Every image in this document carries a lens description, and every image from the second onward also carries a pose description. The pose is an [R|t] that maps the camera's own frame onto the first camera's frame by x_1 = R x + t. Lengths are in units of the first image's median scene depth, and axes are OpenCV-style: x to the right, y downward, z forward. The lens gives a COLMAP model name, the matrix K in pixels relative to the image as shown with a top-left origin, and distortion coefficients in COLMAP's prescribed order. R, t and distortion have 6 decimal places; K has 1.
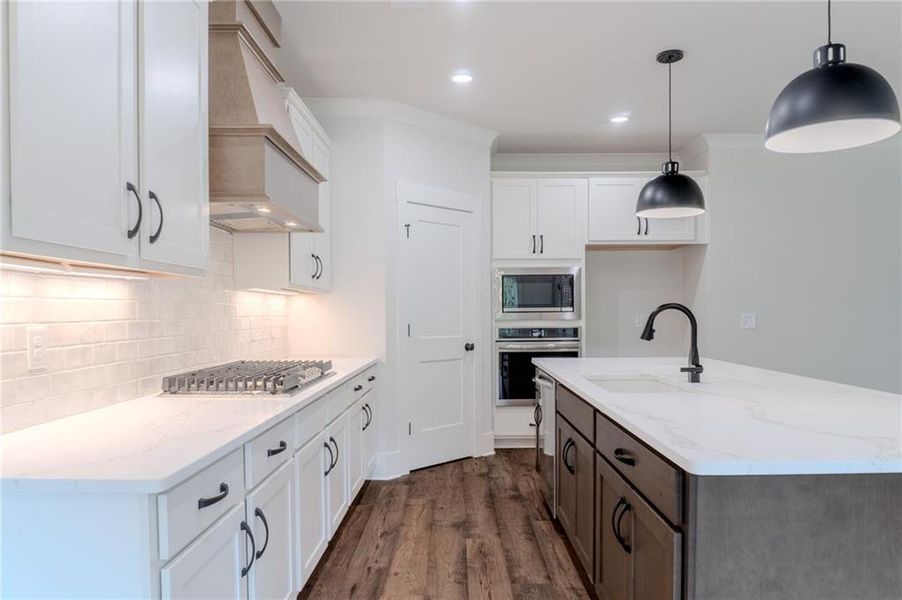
lens RADIAL K [[609.0, 0, 448.5], [0, 609.0, 331.4], [0, 0, 1]] dist [-0.026722, 0.003069]
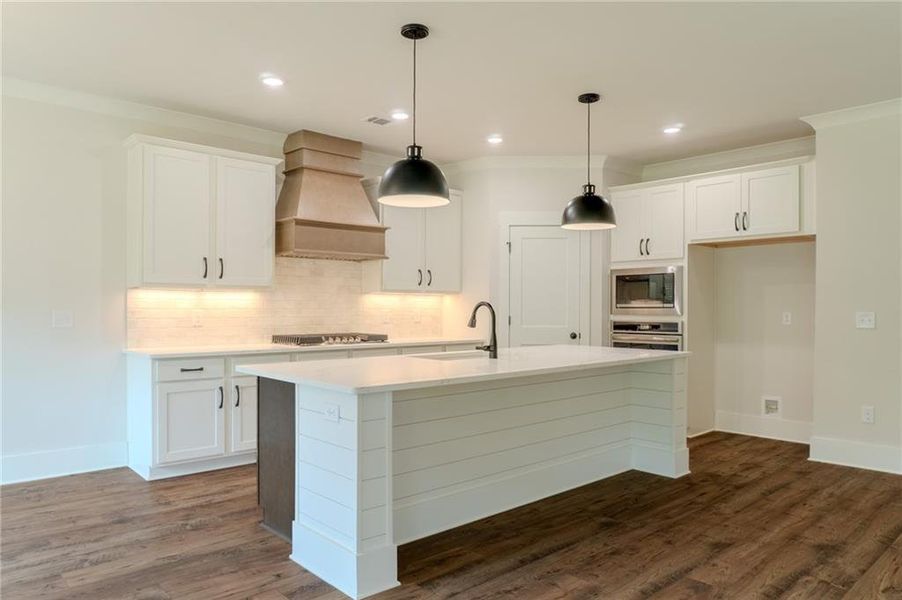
lens RADIAL K [[609.0, 0, 448.4], [0, 609.0, 314.3], [0, 0, 1]] dist [-0.026722, 0.003069]
pose [[0.687908, 0.017306, -0.725592, 0.709057], [-0.030001, 0.999539, -0.004602, -0.003838], [0.725178, 0.024934, 0.688110, -0.024784]]
